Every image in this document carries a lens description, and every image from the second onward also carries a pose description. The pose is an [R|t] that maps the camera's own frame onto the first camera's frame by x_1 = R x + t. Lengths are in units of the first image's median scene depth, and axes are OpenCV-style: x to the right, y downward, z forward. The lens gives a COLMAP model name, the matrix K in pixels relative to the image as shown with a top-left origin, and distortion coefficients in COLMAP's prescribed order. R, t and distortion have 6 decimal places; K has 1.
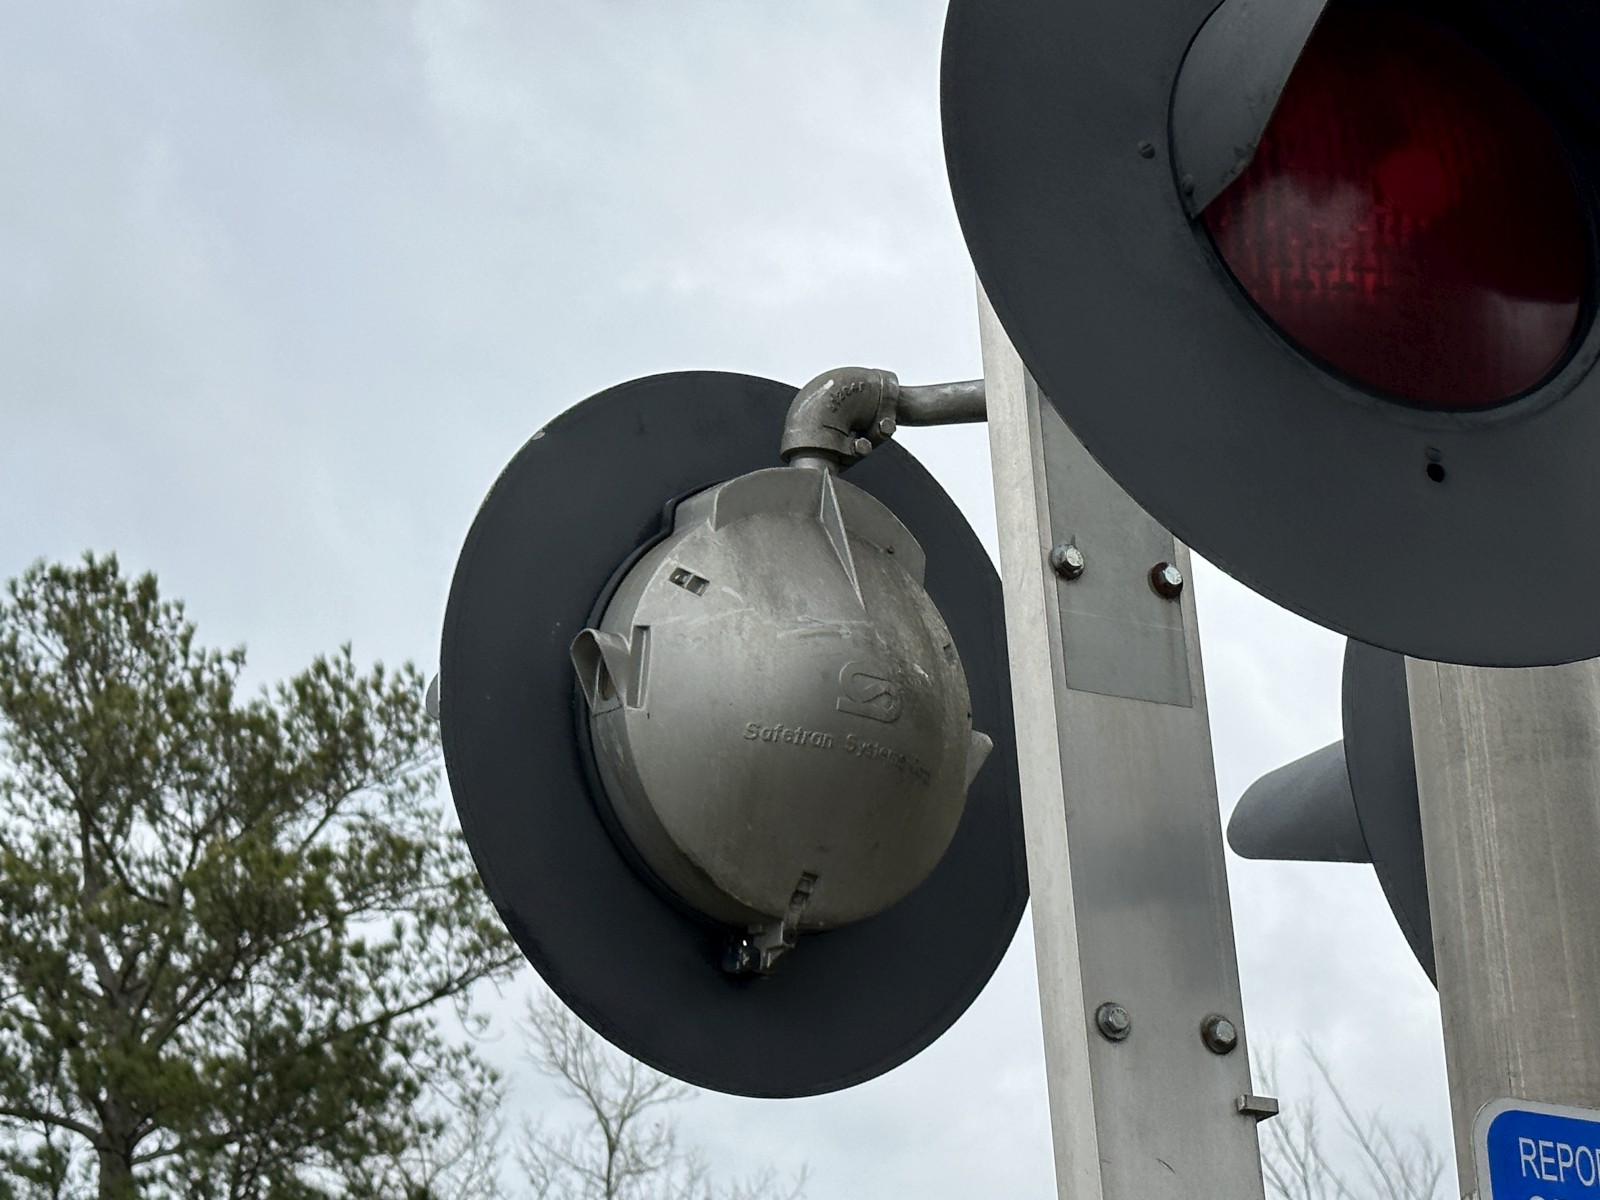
lens RADIAL K [[3456.3, 0, 798.5], [0, 3456.3, 487.5], [0, 0, 1]] dist [0.149965, -0.453680]
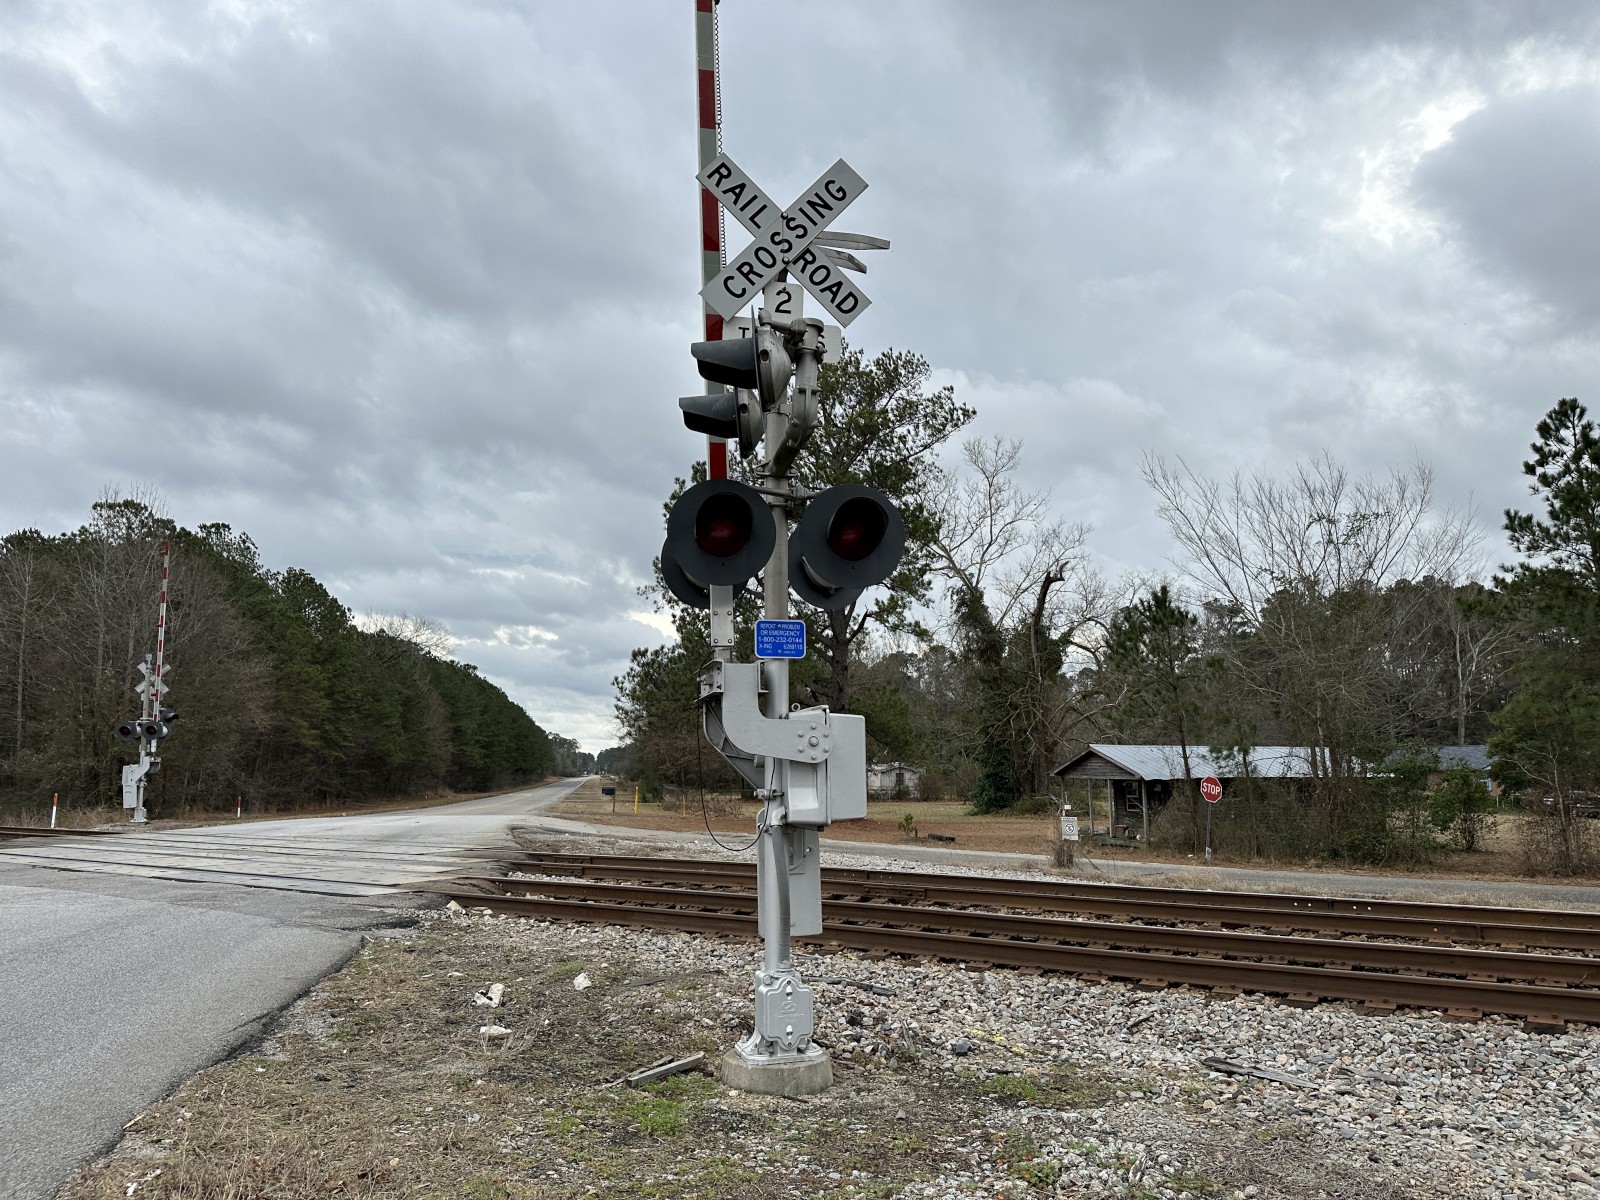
lens RADIAL K [[1086.9, 0, 800.0], [0, 1086.9, 600.0], [0, 0, 1]] dist [0.170778, -0.277885]
pose [[0.965054, -0.010474, -0.261841, 0.078945], [0.089441, 0.952364, 0.291552, -0.051190], [0.246315, -0.304783, 0.920020, -0.118942]]
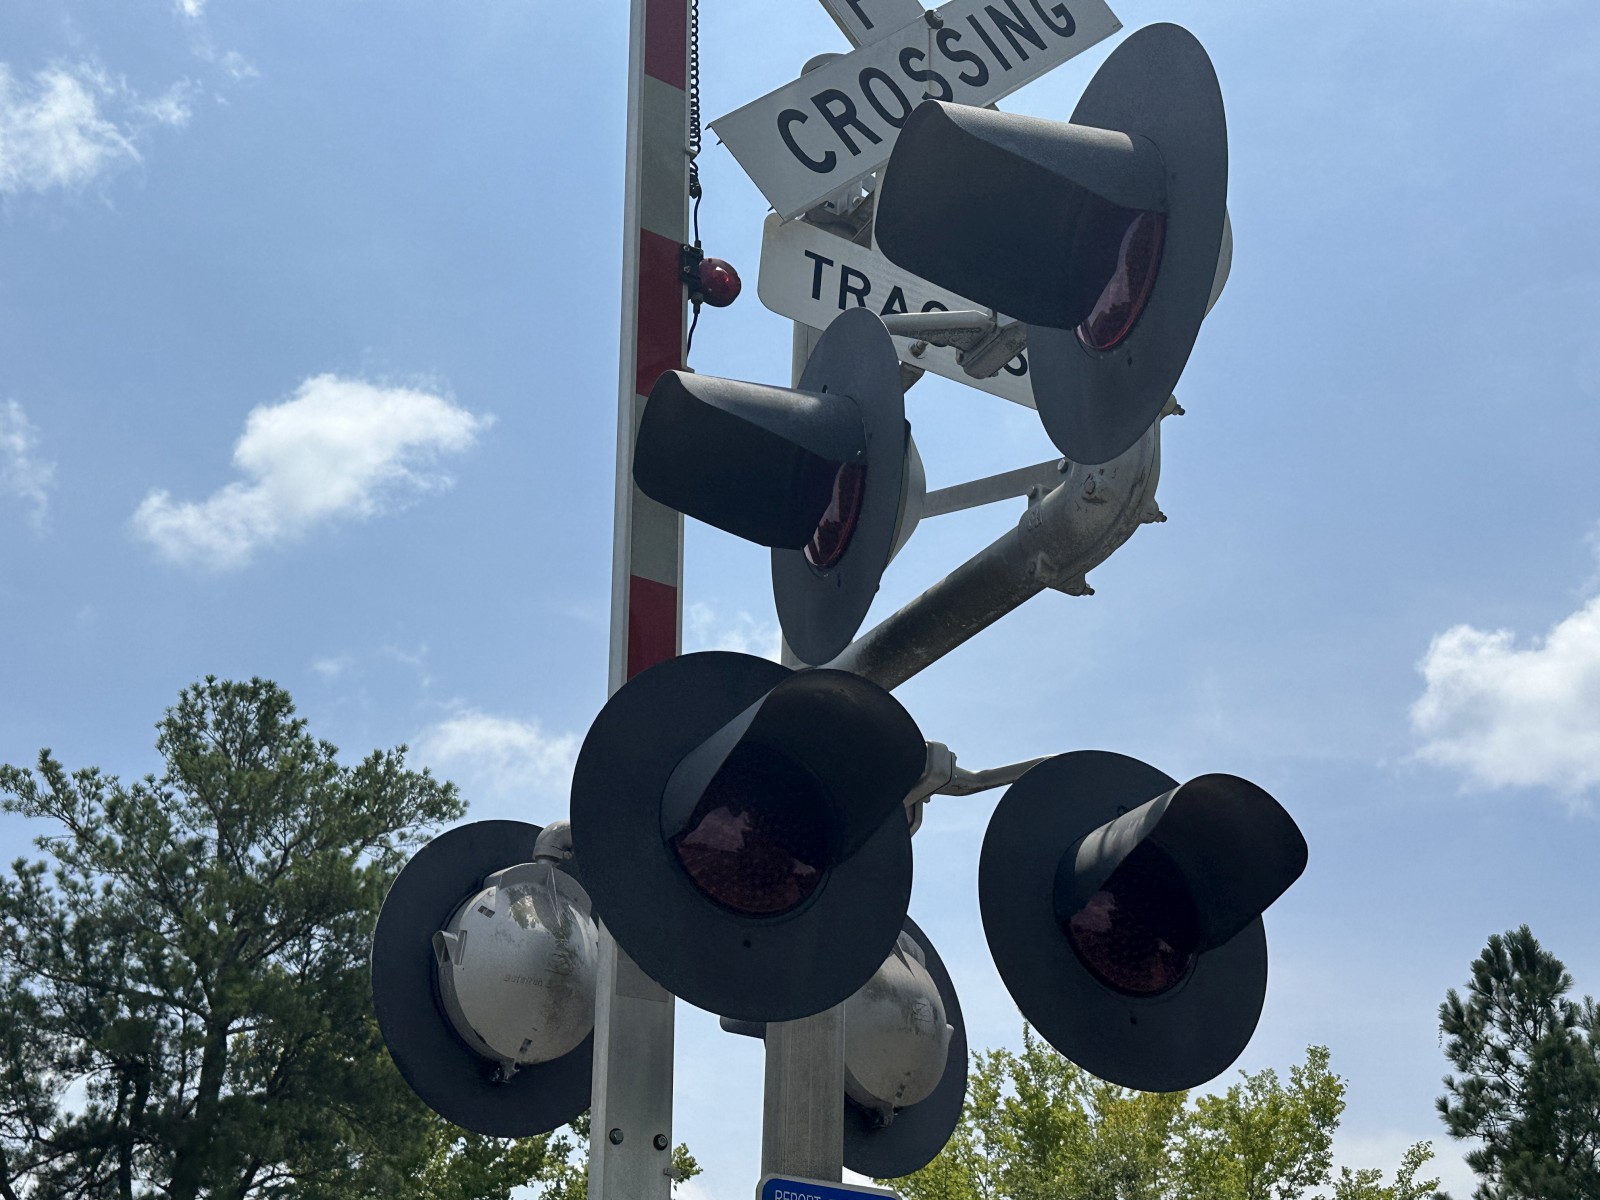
lens RADIAL K [[1968.0, 0, 806.9], [0, 1968.0, 638.7], [0, 0, 1]] dist [0.064296, -0.002164]
pose [[0.992639, 0.094999, 0.075117, 0.006223], [-0.093935, 0.995423, -0.017589, -0.014443], [-0.076444, 0.010404, 0.997020, -0.035272]]
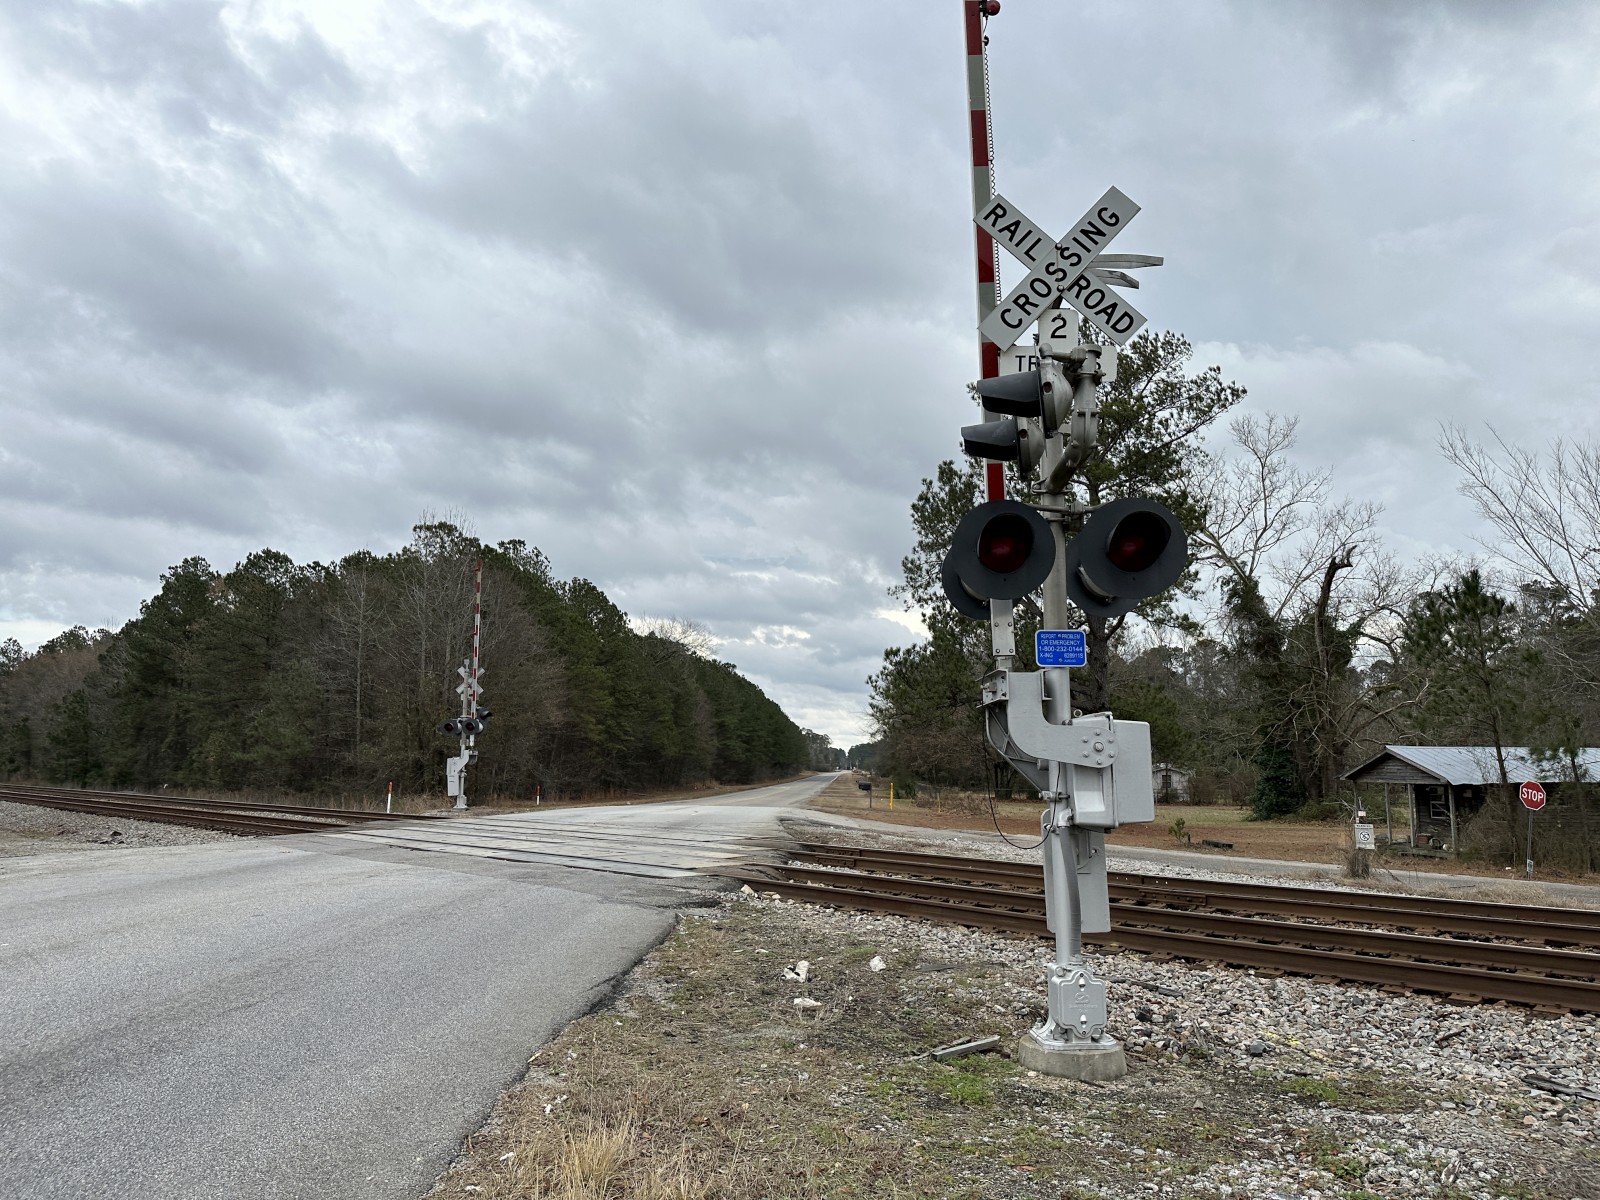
lens RADIAL K [[1107.3, 0, 800.0], [0, 1107.3, 600.0], [0, 0, 1]] dist [0.034140, -0.028924]
pose [[0.882651, -0.031486, -0.468973, 0.078303], [0.174992, 0.948040, 0.265702, -0.061058], [0.436239, -0.316589, 0.842299, -0.136592]]
